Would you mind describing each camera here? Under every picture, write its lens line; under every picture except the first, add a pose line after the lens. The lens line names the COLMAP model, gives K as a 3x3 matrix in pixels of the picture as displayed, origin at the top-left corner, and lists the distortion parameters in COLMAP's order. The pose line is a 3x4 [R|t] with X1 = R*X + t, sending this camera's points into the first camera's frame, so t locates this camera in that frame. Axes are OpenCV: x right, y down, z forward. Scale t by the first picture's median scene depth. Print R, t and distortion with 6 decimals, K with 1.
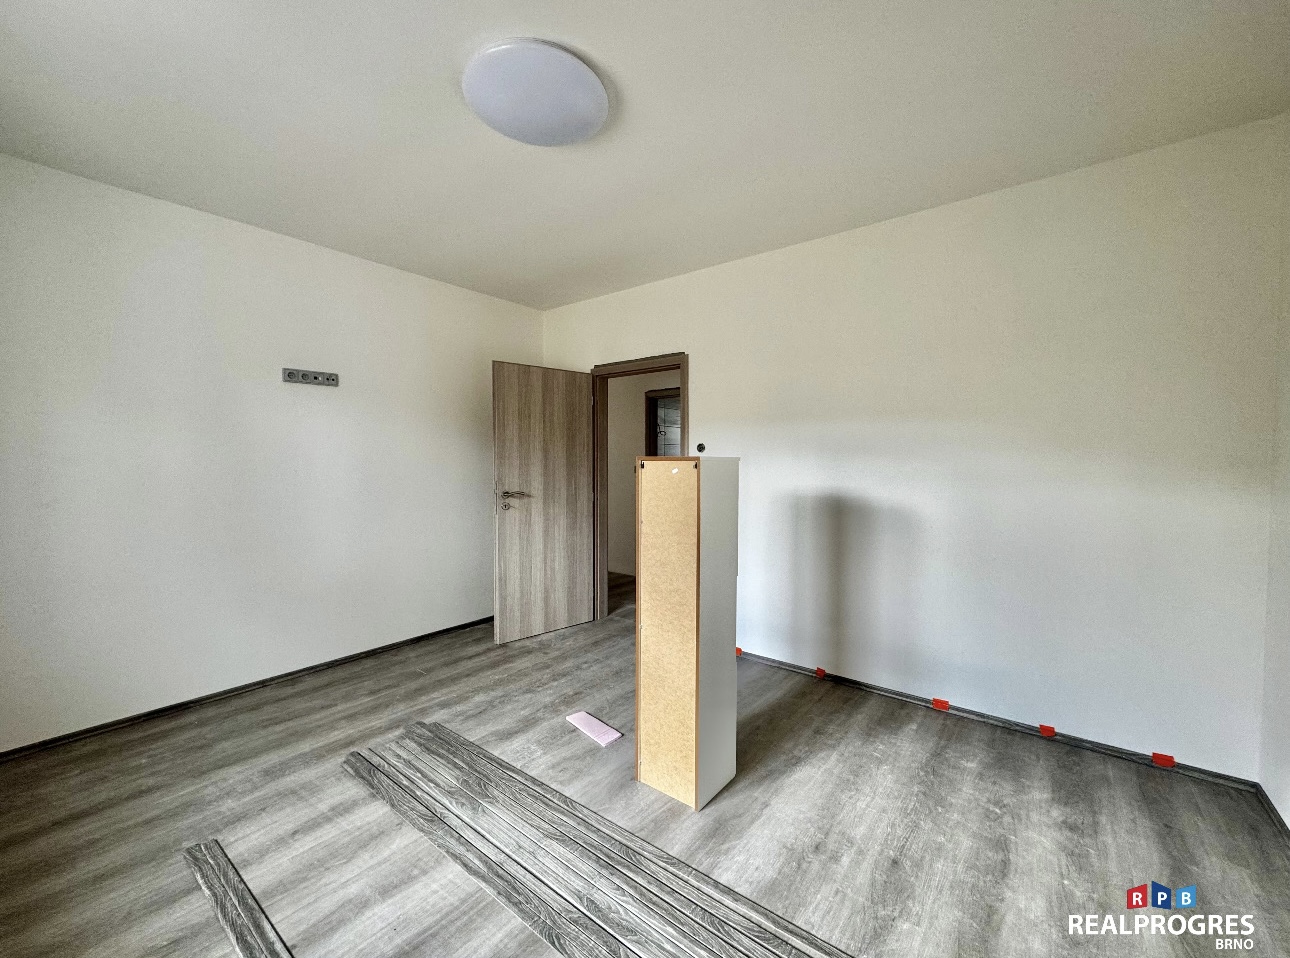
lens RADIAL K [[517.9, 0, 643.1], [0, 517.9, 477.8], [0, 0, 1]] dist [-0.002112, -0.000165]
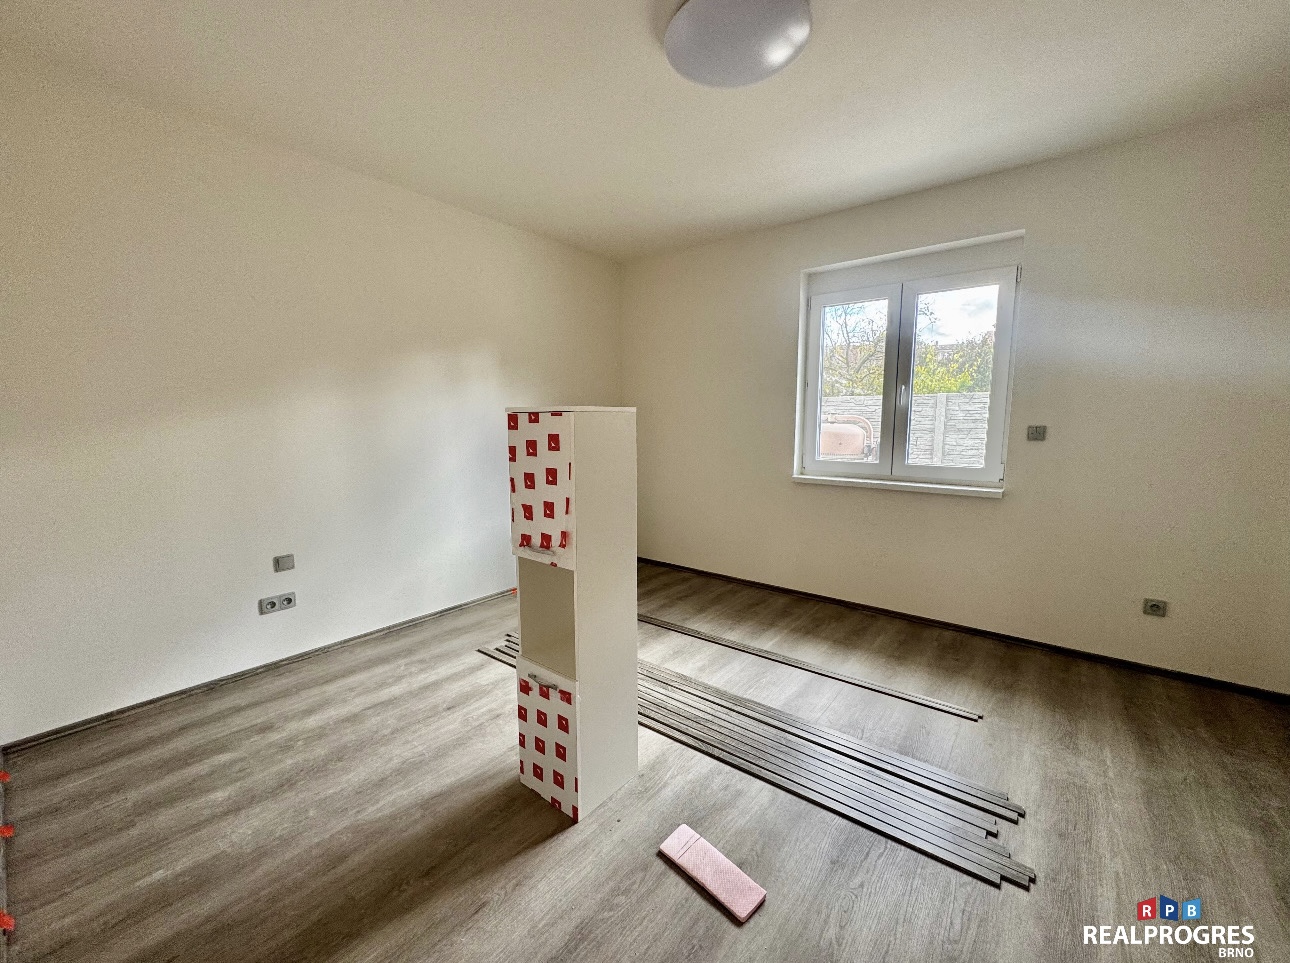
lens RADIAL K [[517.9, 0, 644.5], [0, 517.9, 482.0], [0, 0, 1]] dist [-0.002112, -0.000165]
pose [[-0.999976, 0.000640, 0.006967, -0.032425], [0.001741, 0.987249, 0.159175, -0.052284], [-0.006776, 0.159183, -0.987226, 1.782662]]
